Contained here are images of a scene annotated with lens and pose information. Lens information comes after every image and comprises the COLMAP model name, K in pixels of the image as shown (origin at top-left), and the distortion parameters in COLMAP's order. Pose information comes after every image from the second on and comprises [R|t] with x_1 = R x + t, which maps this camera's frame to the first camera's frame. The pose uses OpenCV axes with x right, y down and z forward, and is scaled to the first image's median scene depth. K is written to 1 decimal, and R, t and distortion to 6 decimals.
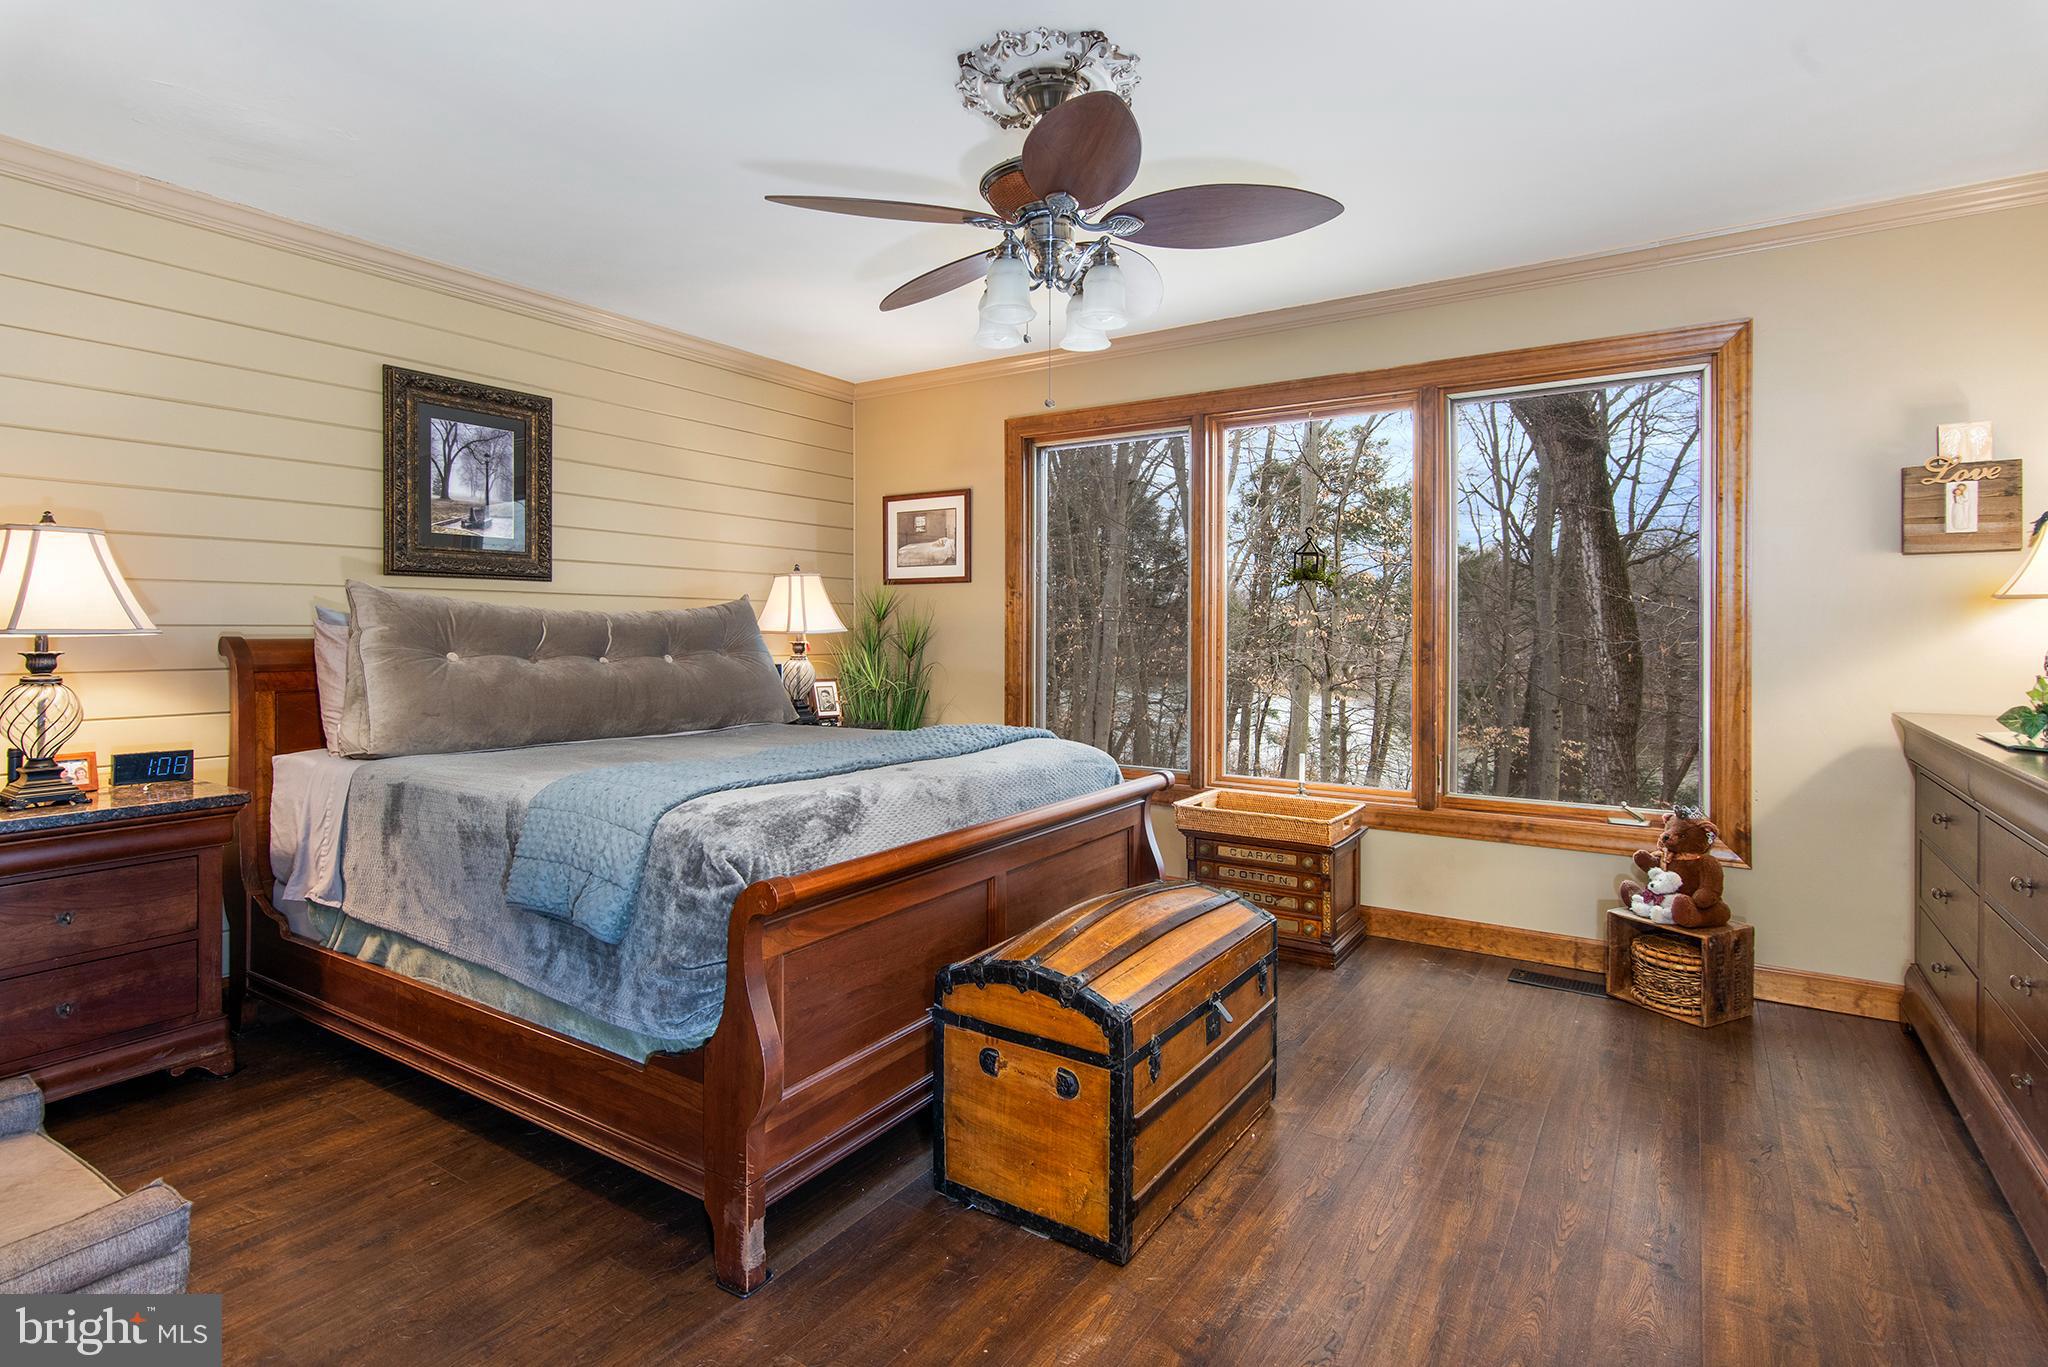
lens RADIAL K [[1010.4, 0, 987.1], [0, 1010.4, 650.3], [0, 0, 1]] dist [0.004387, -0.000613]
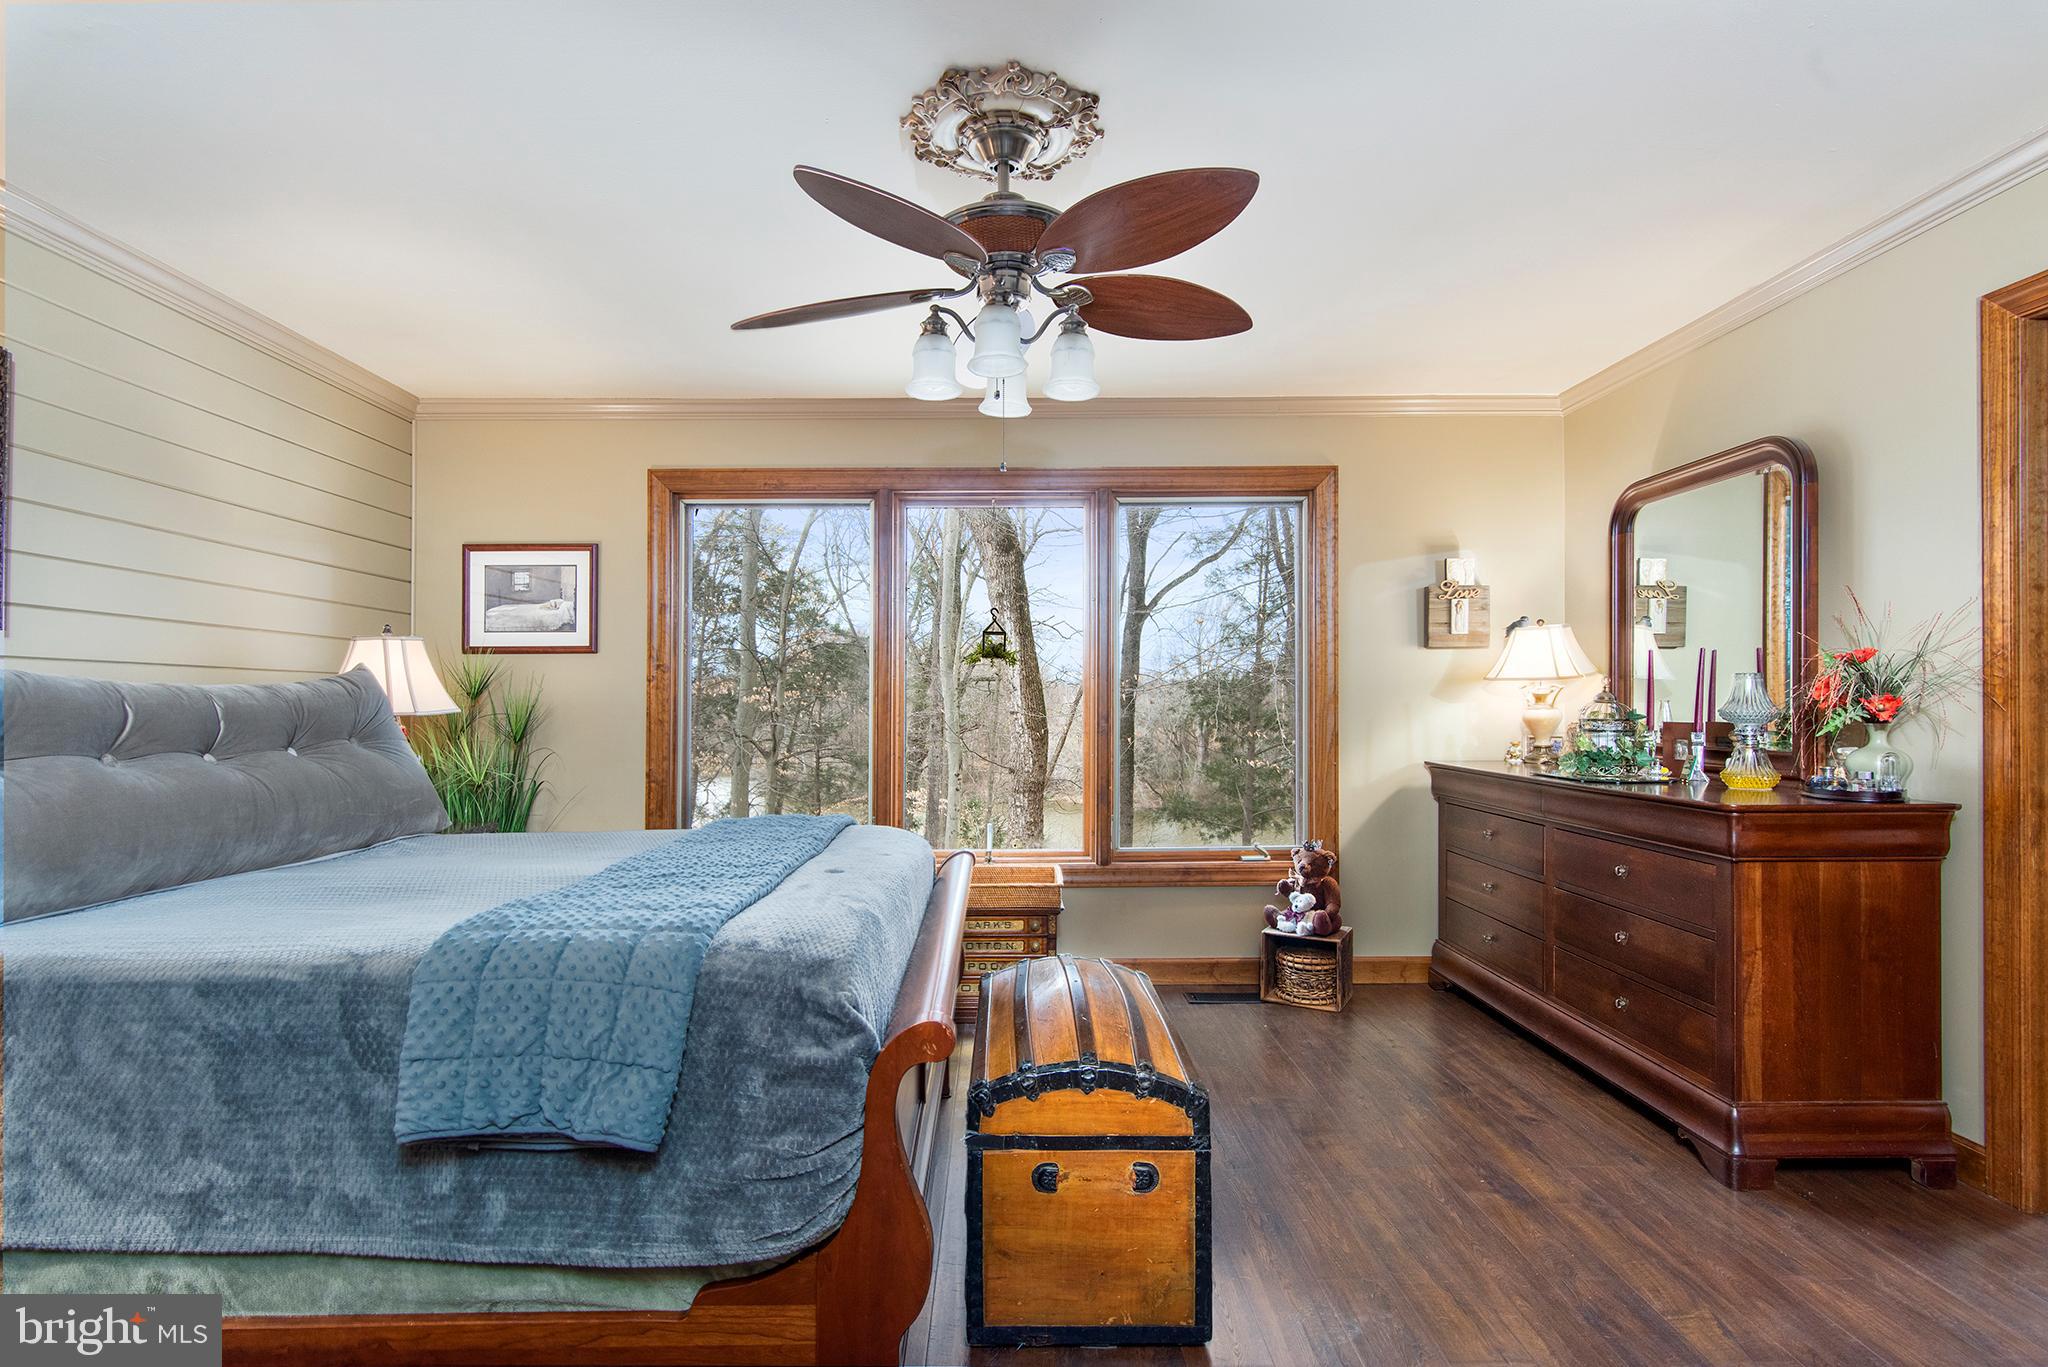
lens RADIAL K [[1010.4, 0, 988.2], [0, 1010.4, 712.1], [0, 0, 1]] dist [0.004387, -0.000613]
pose [[0.826602, -0.011057, 0.562678, -0.324936], [0.019625, 0.999765, -0.009185, -0.004278], [-0.562444, 0.018635, 0.826625, 0.156331]]
